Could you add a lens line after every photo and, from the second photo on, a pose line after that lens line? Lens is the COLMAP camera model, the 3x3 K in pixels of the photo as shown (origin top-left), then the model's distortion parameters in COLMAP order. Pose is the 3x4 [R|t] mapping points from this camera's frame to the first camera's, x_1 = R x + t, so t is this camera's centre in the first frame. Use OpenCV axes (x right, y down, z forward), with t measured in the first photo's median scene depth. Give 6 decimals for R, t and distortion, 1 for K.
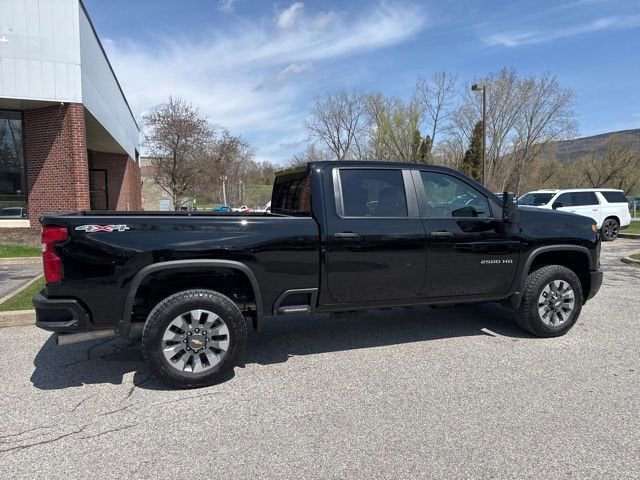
lens RADIAL K [[448.3, 0, 323.6], [0, 448.3, 242.2], [0, 0, 1]] dist [0.047256, -0.057748]
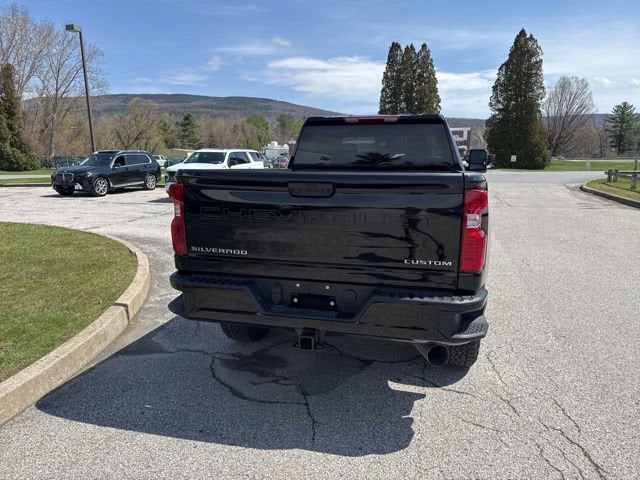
lens RADIAL K [[448.7, 0, 324.7], [0, 448.7, 236.6], [0, 0, 1]] dist [0.038044, -0.045872]
pose [[0.559591, -0.134920, 0.817713, -0.357363], [0.071553, 0.990841, 0.114519, -0.016535], [-0.825674, -0.005574, 0.564120, 0.223634]]
